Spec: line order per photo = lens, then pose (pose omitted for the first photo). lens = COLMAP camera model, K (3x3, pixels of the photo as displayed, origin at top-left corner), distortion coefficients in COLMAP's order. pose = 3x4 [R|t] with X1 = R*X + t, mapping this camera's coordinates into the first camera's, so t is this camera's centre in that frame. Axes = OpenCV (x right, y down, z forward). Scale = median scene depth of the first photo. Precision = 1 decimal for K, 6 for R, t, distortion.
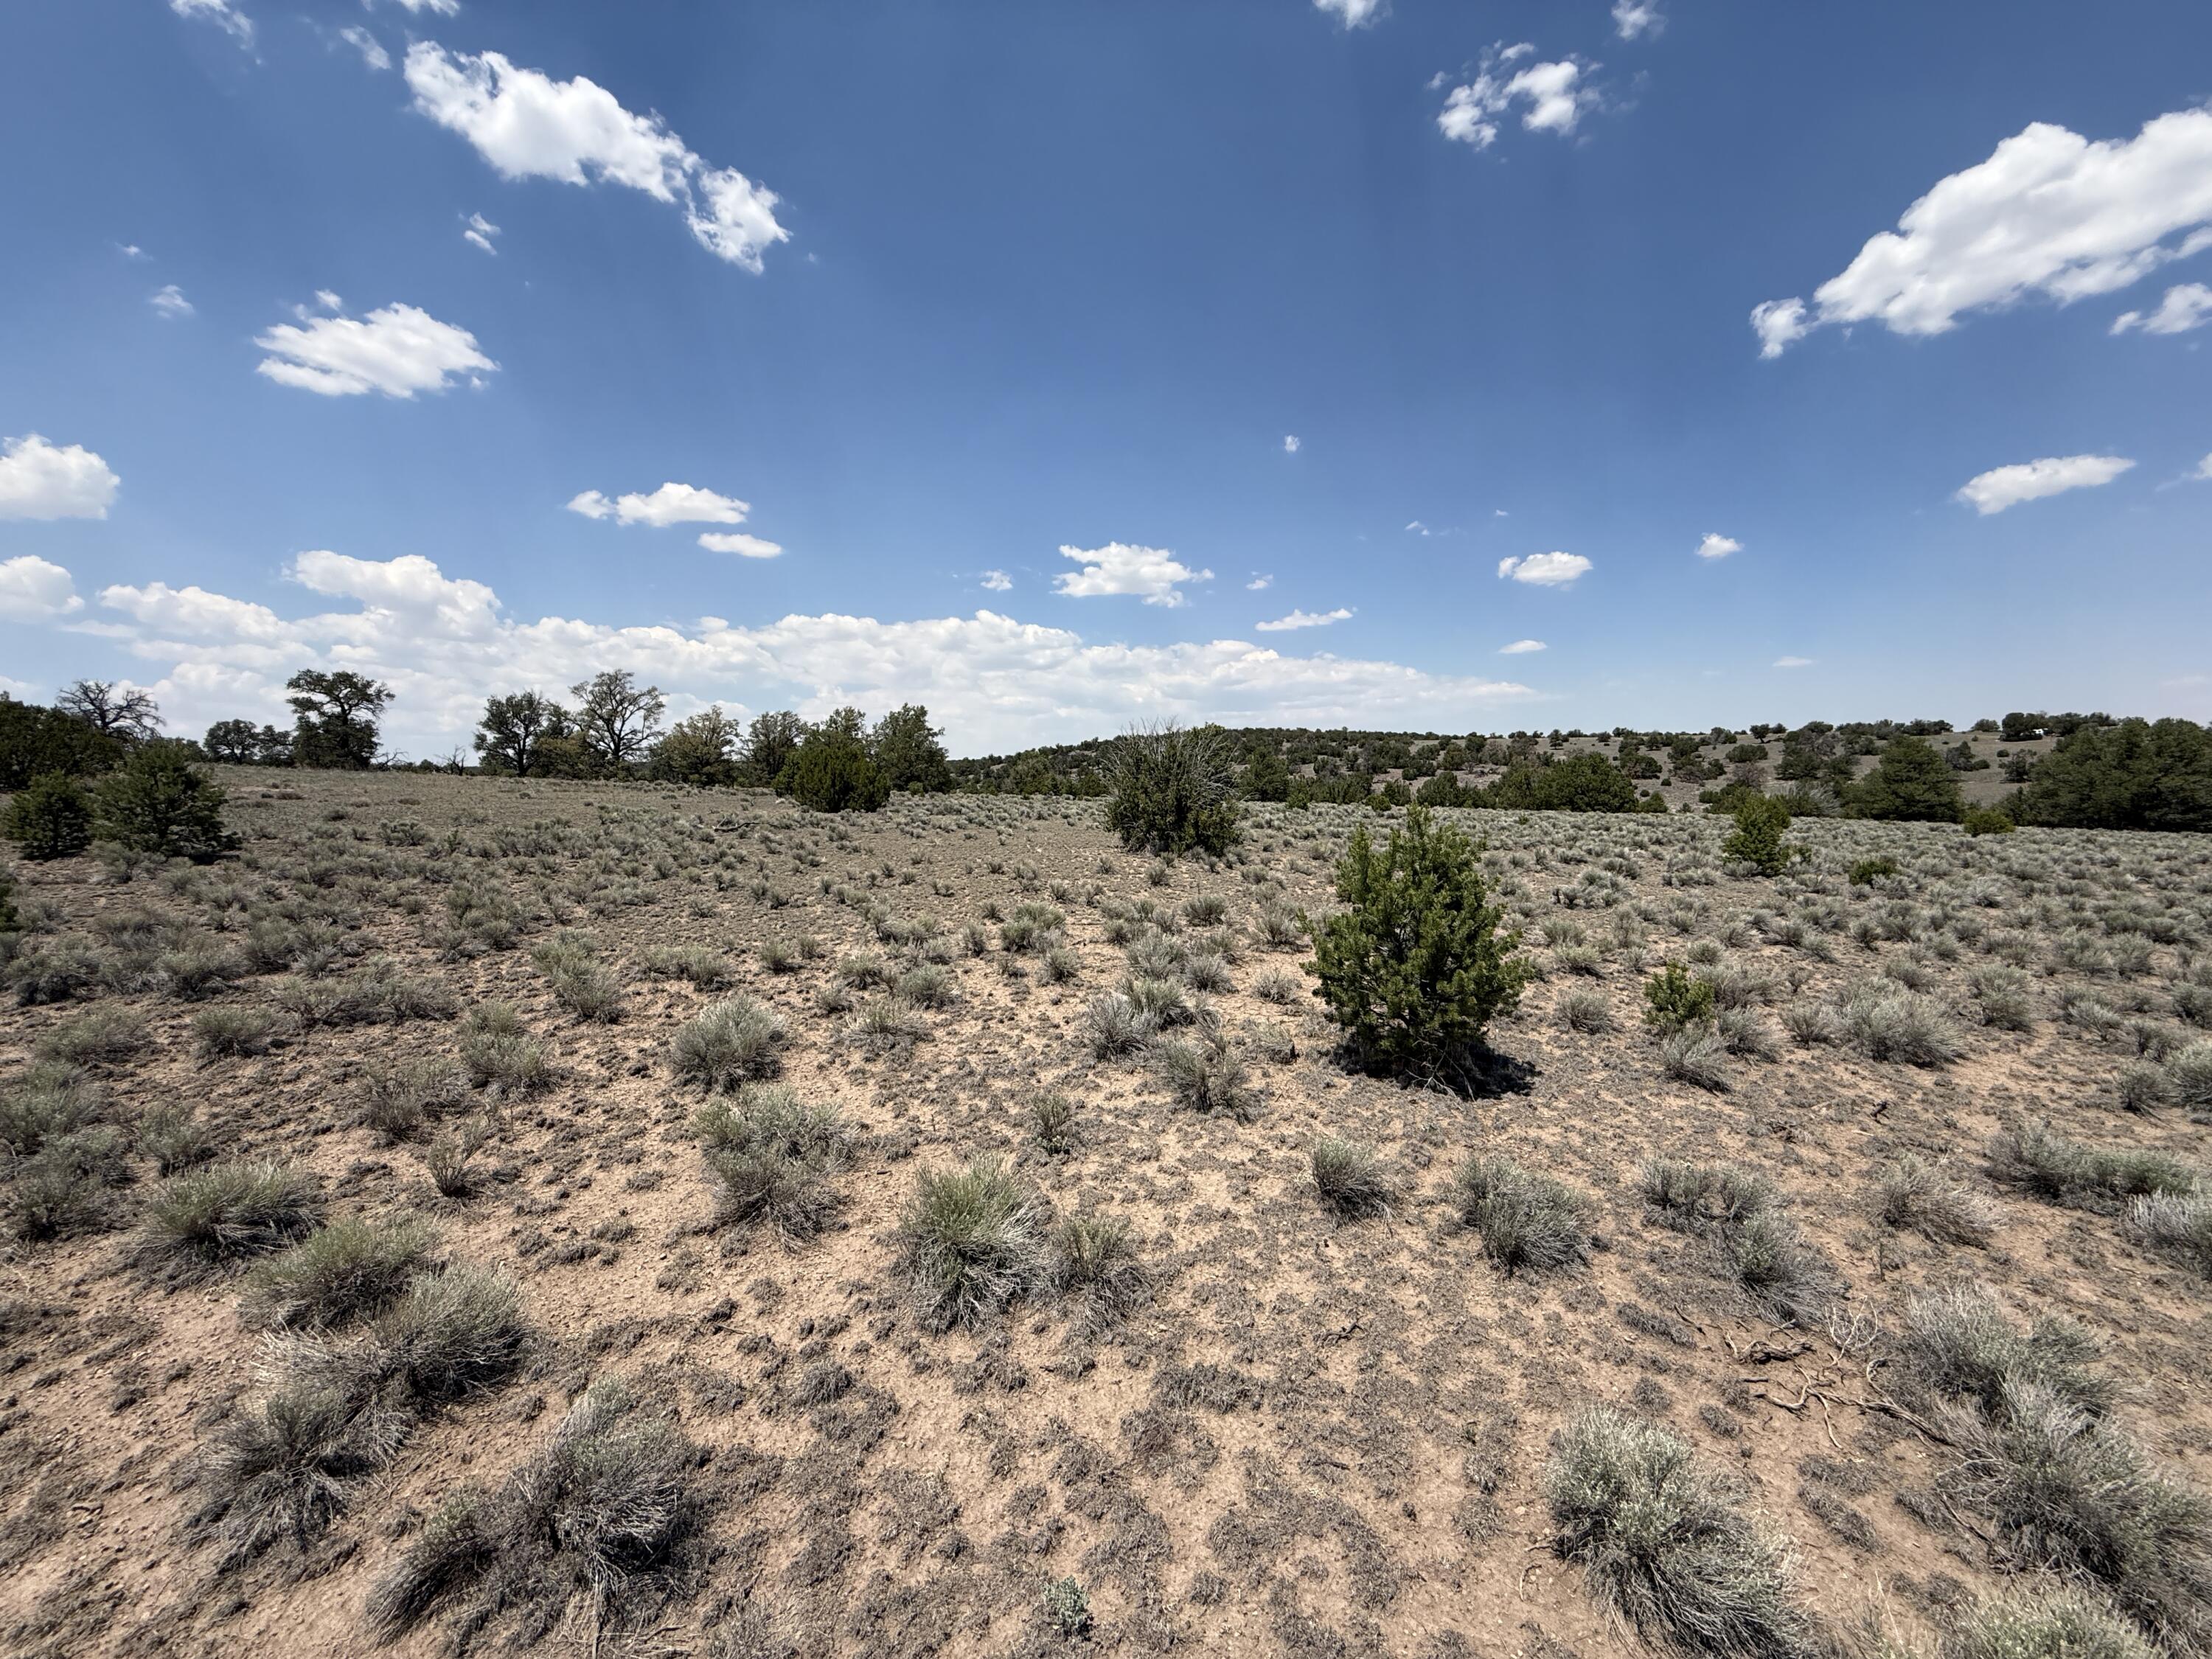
lens RADIAL K [[885.1, 0, 1100.8], [0, 885.1, 824.4], [0, 0, 1]] dist [0.006593, -0.001335]
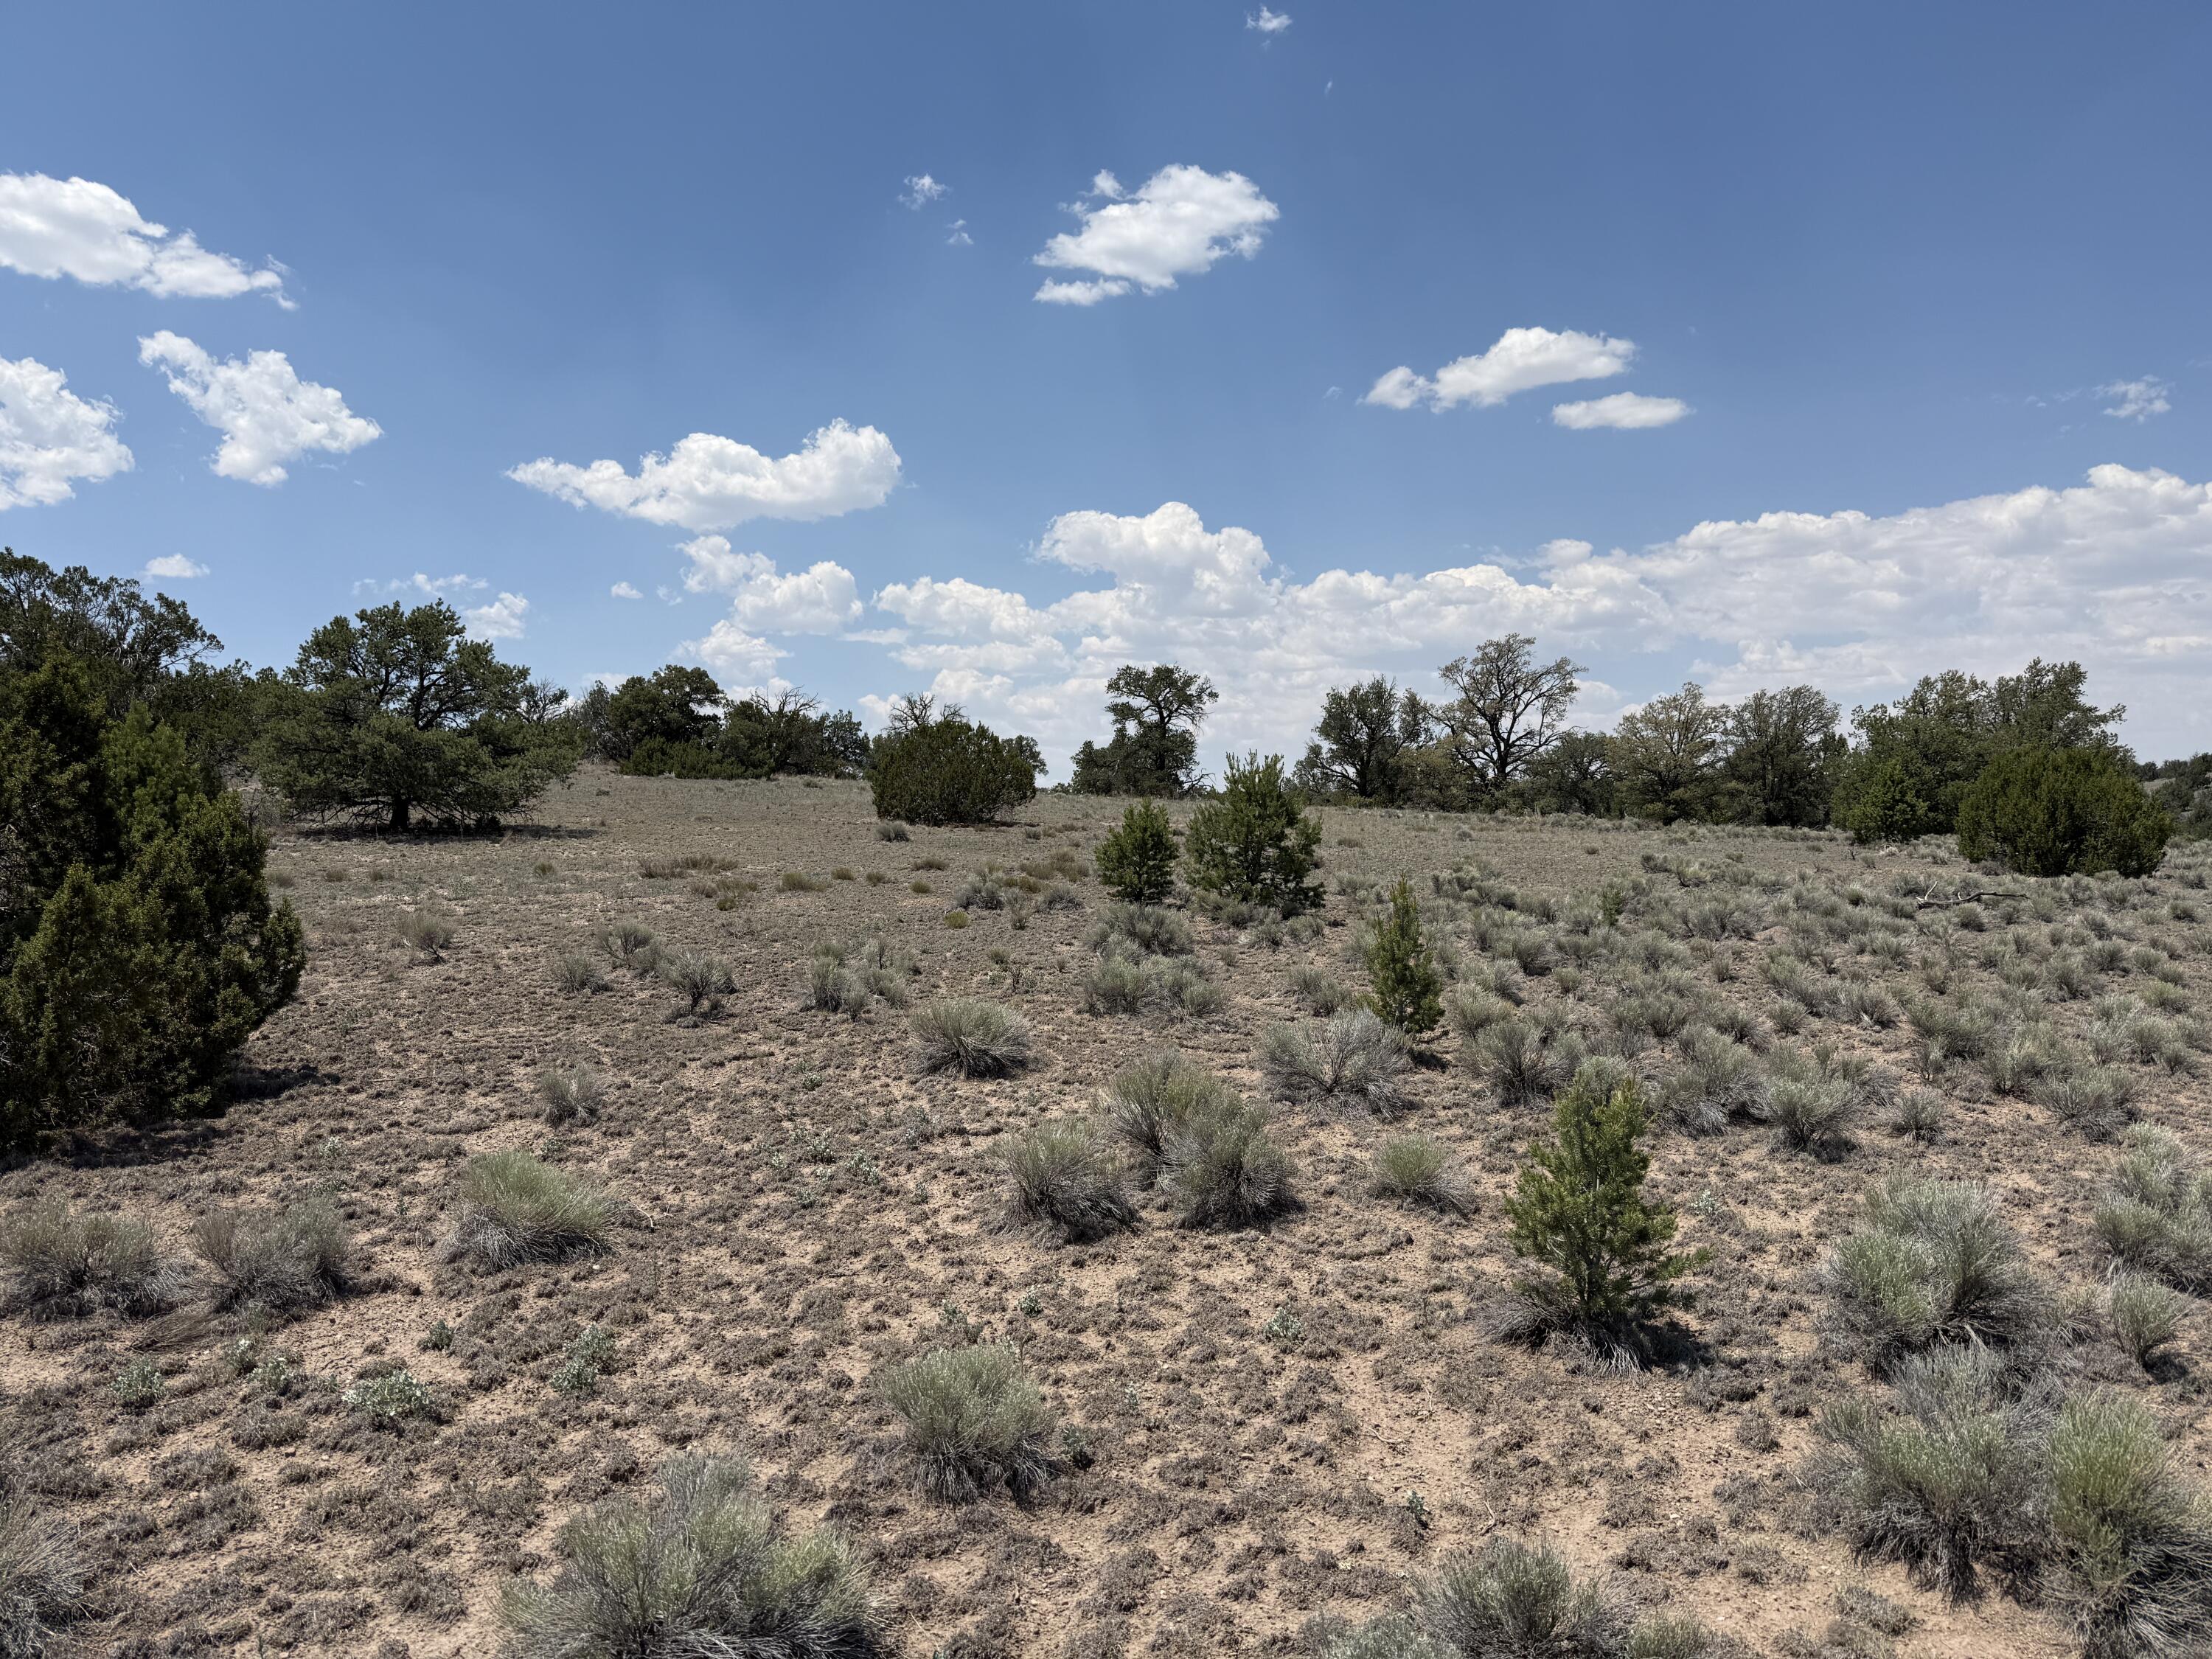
lens RADIAL K [[1553.3, 0, 1094.9], [0, 1553.3, 815.8], [0, 0, 1]] dist [0.040090, -0.037594]
pose [[0.774949, 0.001598, -0.632022, -0.121568], [-0.032537, 0.998772, -0.037370, 0.002872], [0.631186, 0.049524, 0.774049, -0.029677]]
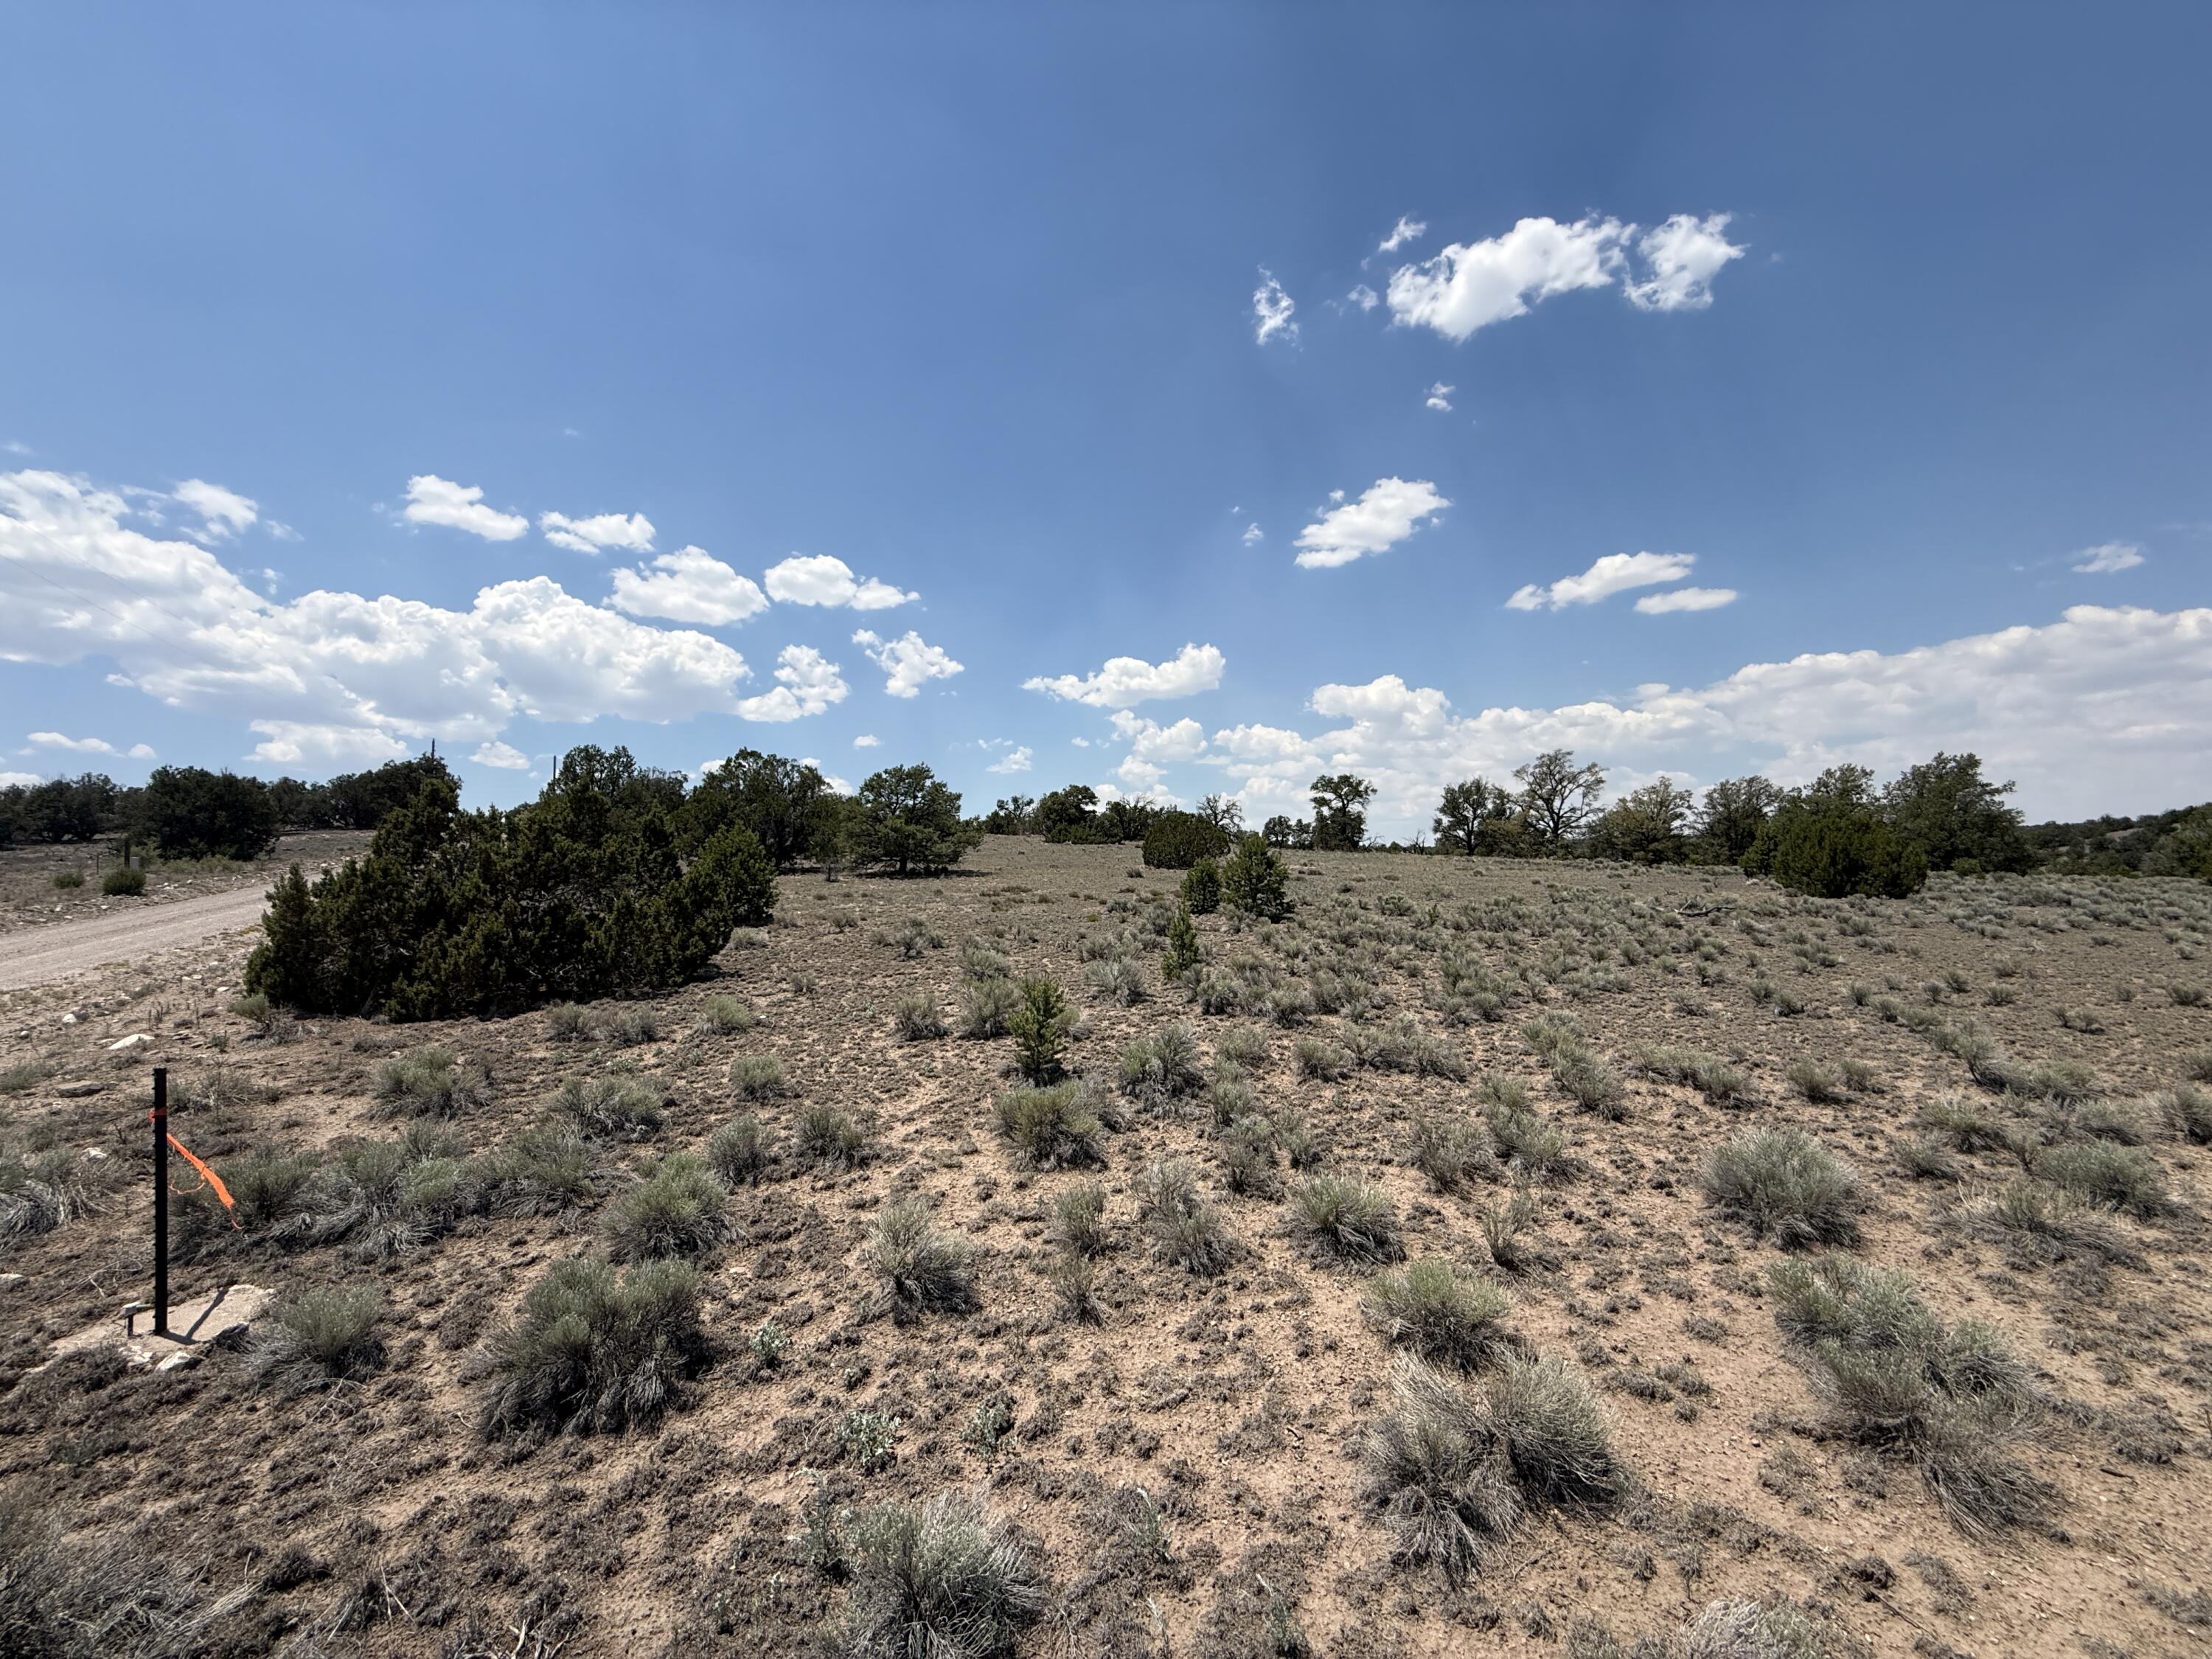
lens RADIAL K [[885.1, 0, 1098.4], [0, 885.1, 824.3], [0, 0, 1]] dist [0.006593, -0.001335]
pose [[0.566350, -0.037794, -0.823298, -0.012569], [-0.034183, 0.997011, -0.069283, -0.001139], [0.823456, 0.067381, 0.563365, -0.001464]]
